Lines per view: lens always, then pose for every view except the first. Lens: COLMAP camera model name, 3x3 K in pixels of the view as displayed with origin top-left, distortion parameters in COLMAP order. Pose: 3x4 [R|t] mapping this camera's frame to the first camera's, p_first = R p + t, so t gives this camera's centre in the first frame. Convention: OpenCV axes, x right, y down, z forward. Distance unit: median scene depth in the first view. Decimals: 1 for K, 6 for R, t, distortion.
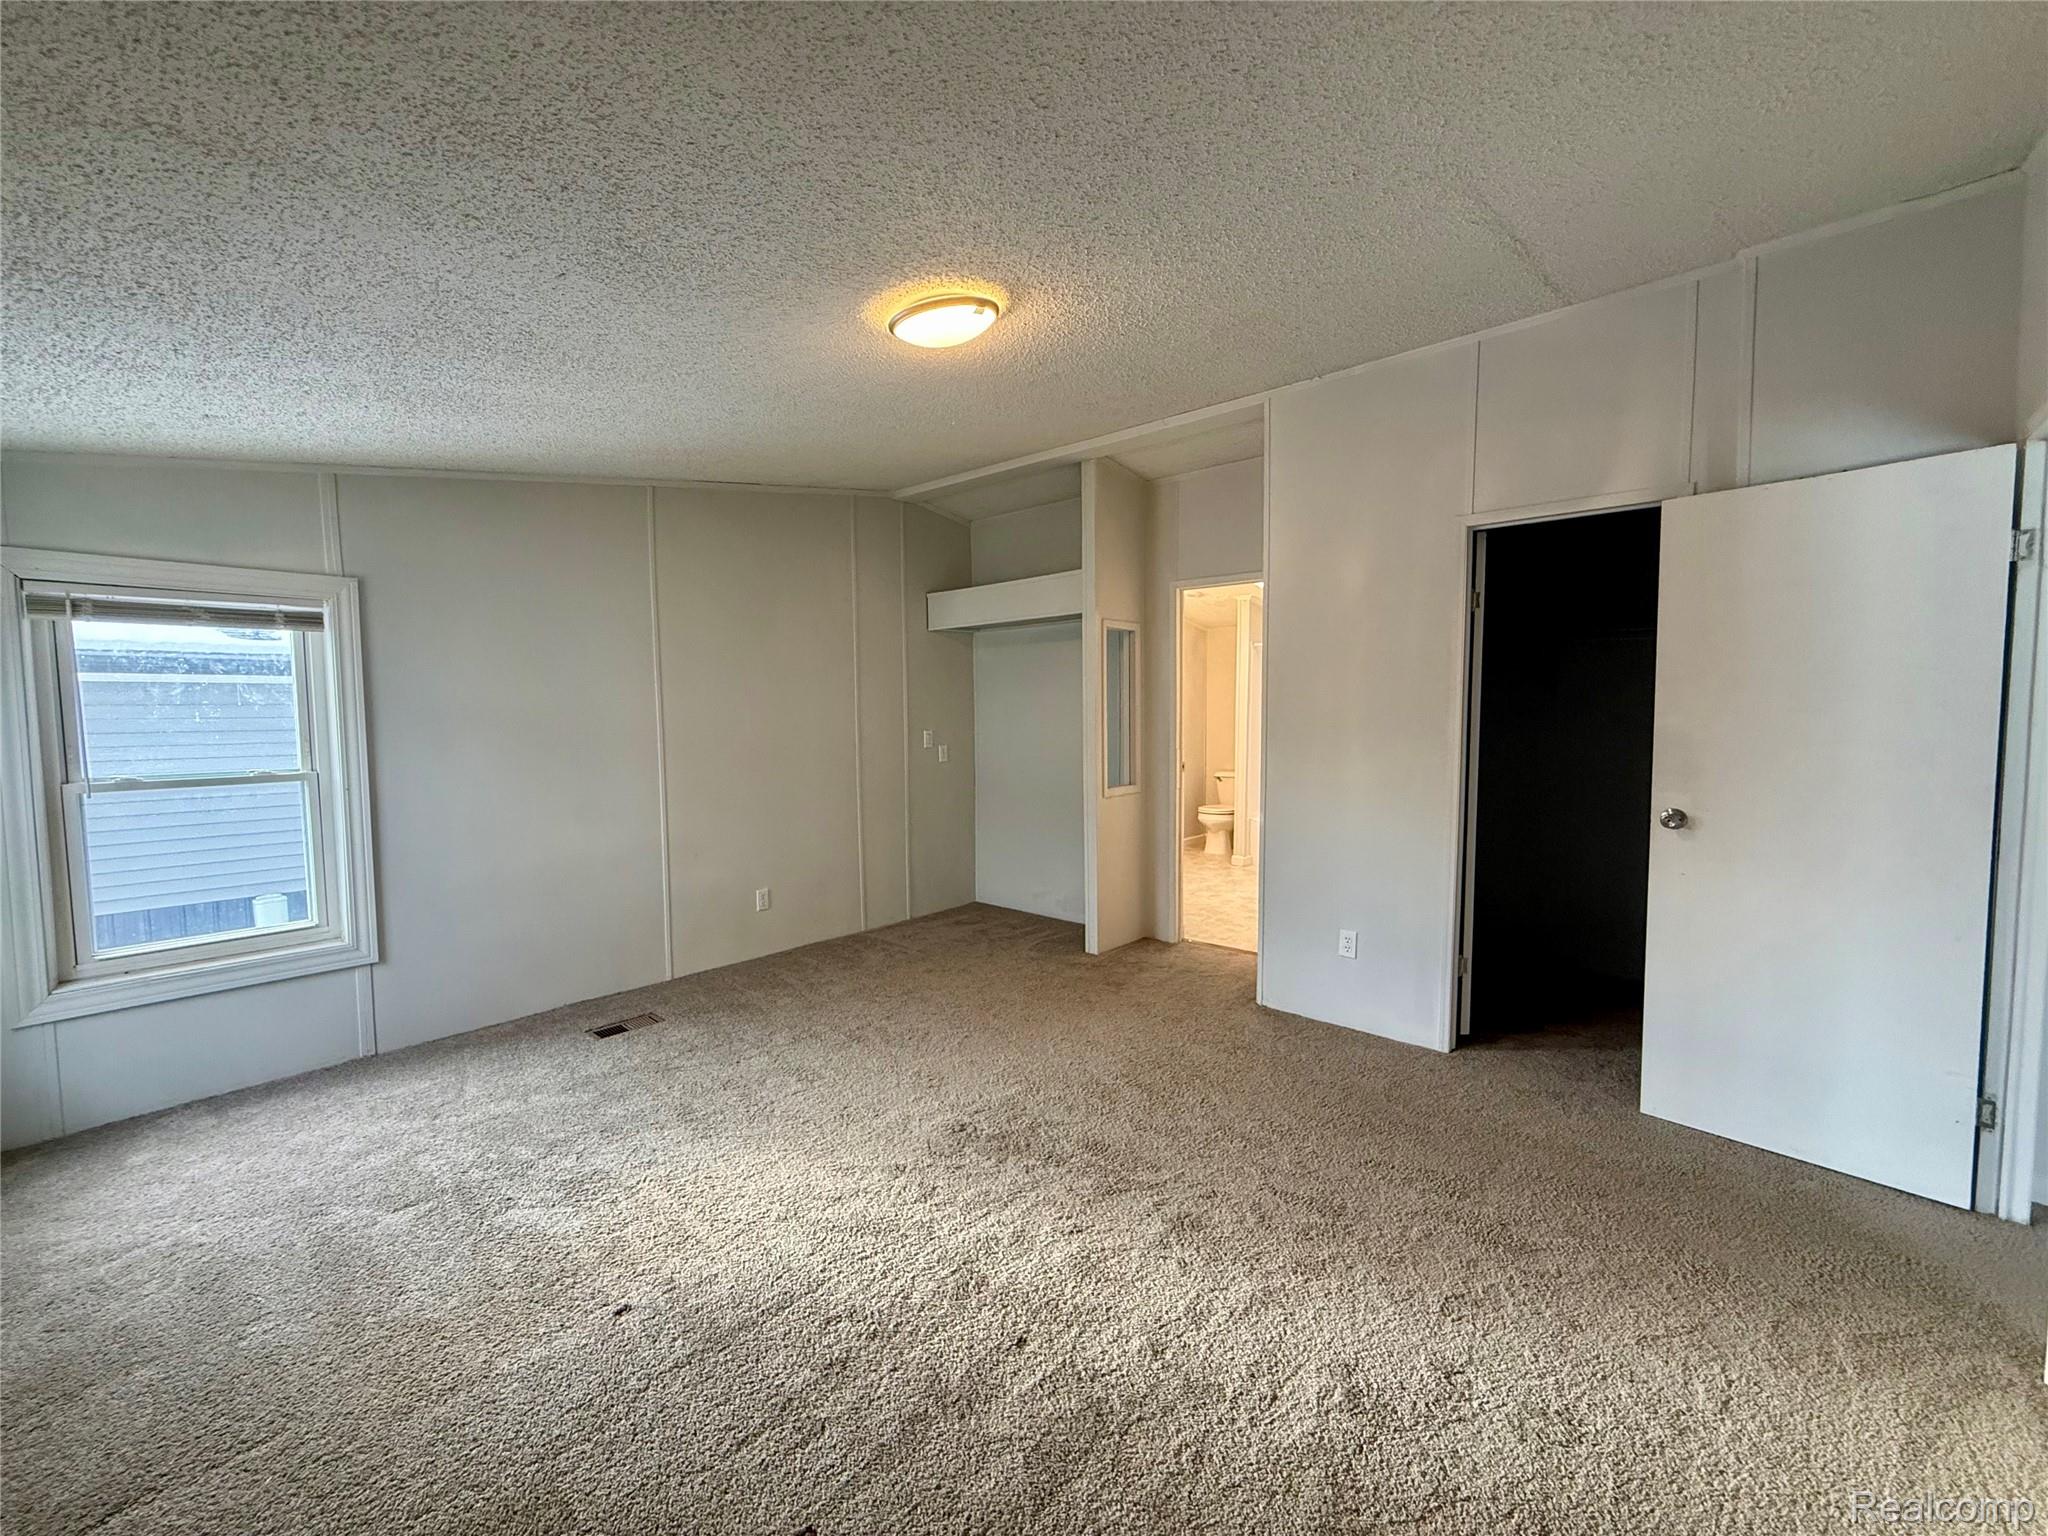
lens RADIAL K [[816.5, 0, 1012.9], [0, 816.5, 770.4], [0, 0, 1]] dist [0.001133, -0.000167]
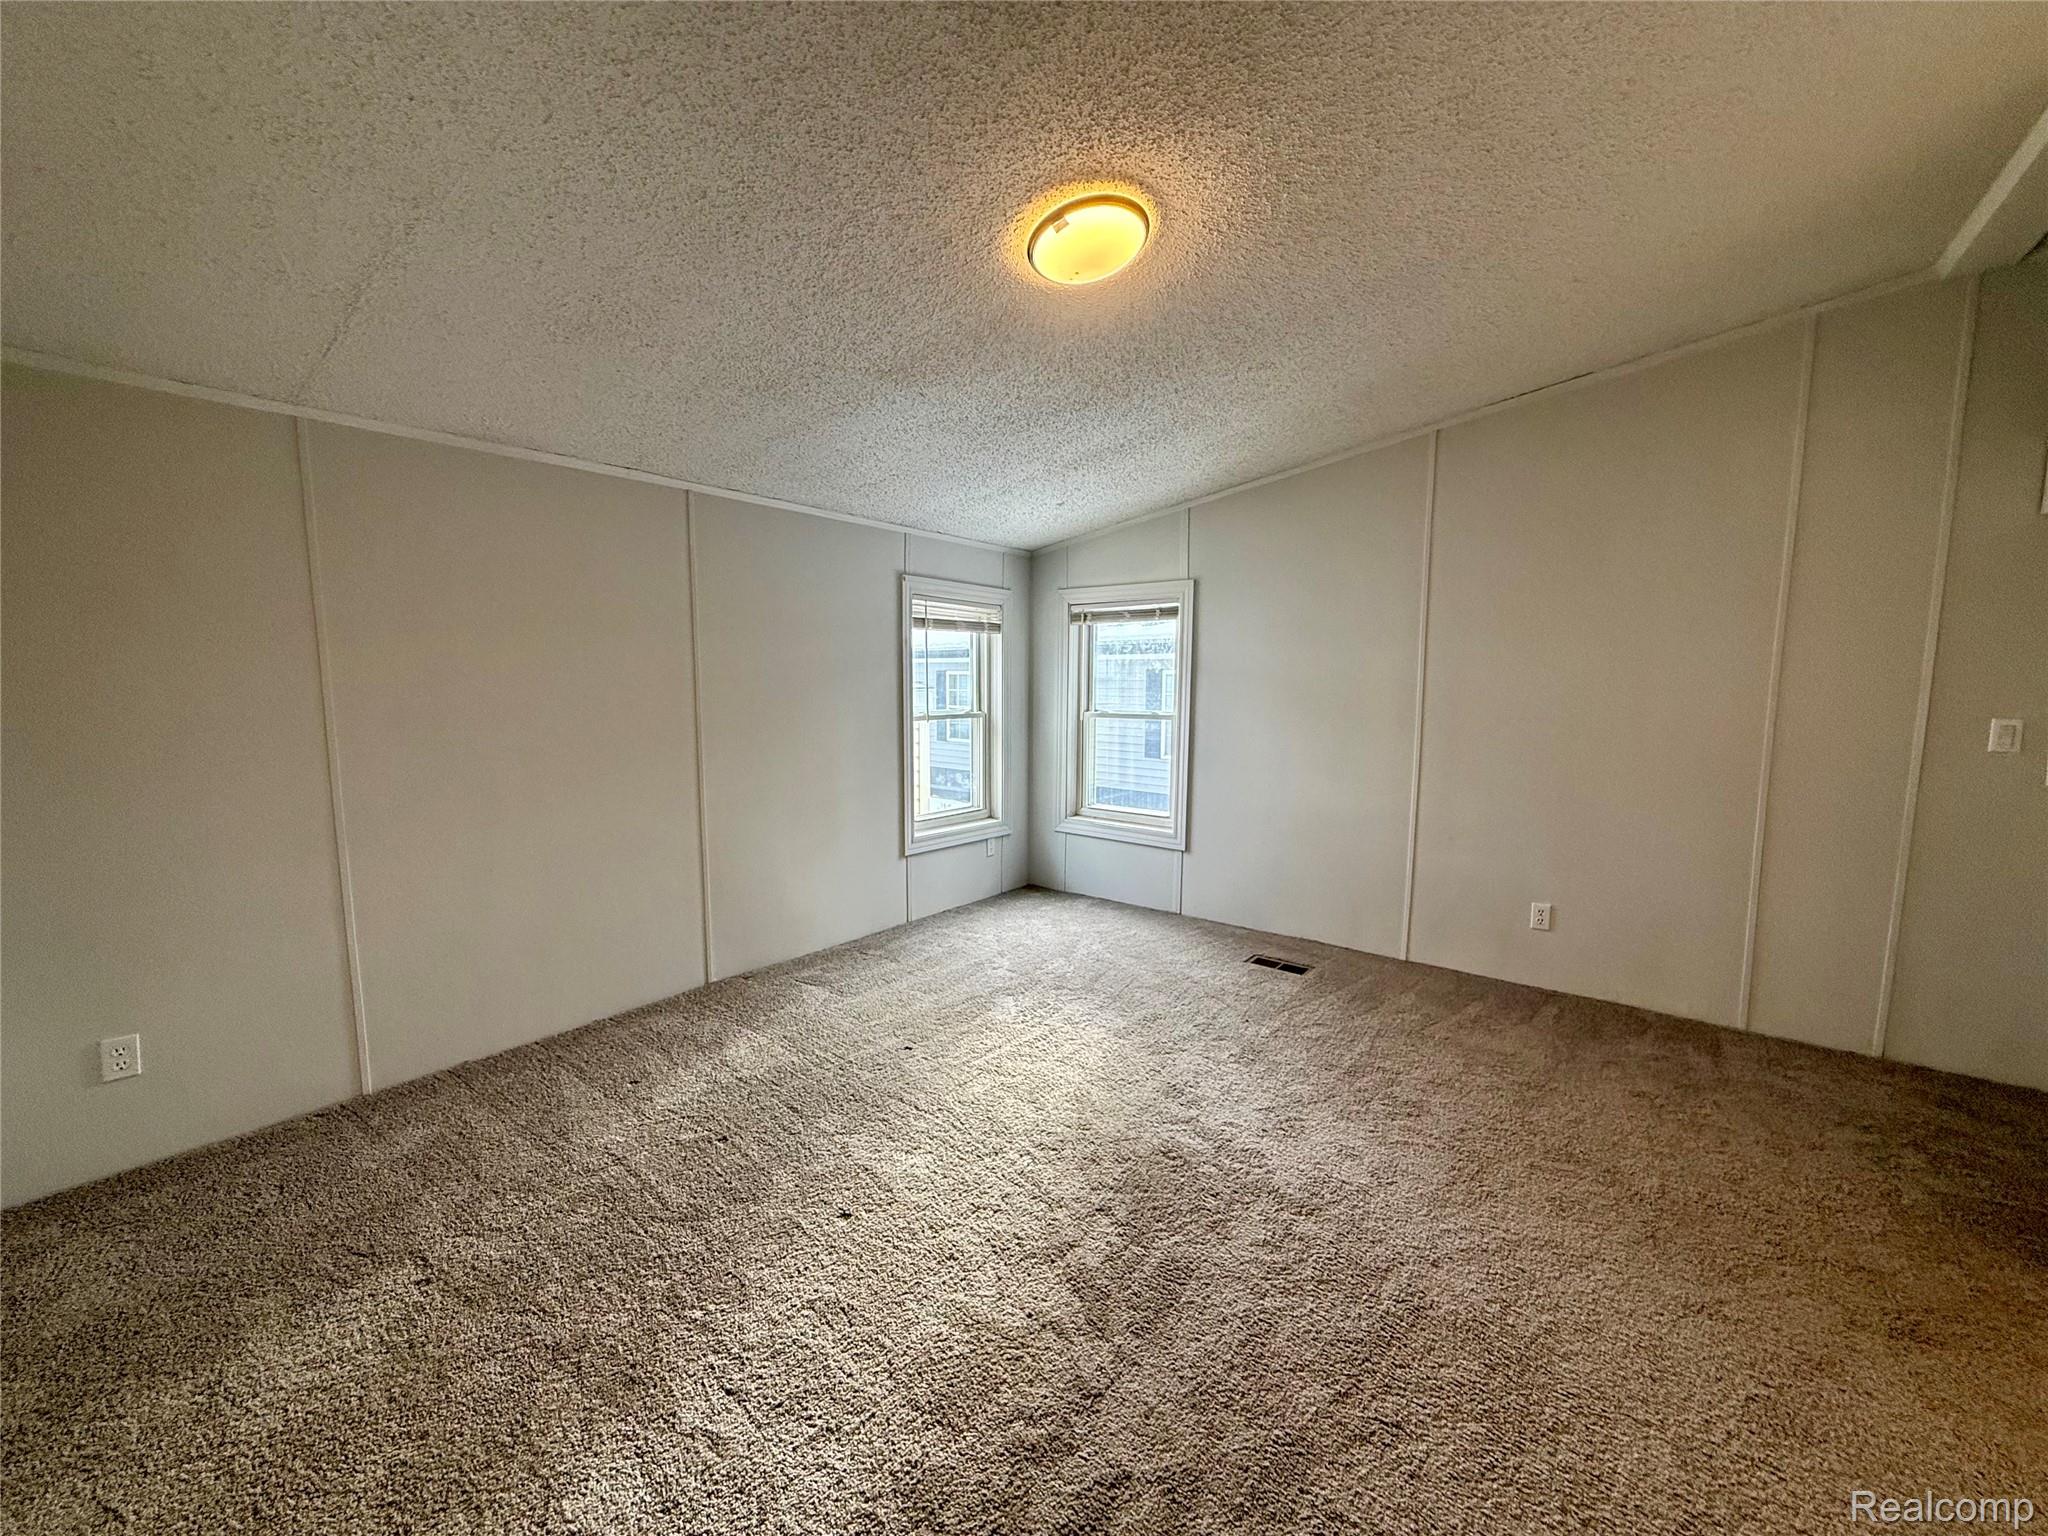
lens RADIAL K [[816.5, 0, 1021.0], [0, 816.5, 769.8], [0, 0, 1]] dist [0.001133, -0.000167]
pose [[0.055523, 0.117626, -0.991505, 0.602054], [-0.079747, 0.990386, 0.113027, -0.043024], [0.995268, 0.072794, 0.064370, 0.615810]]
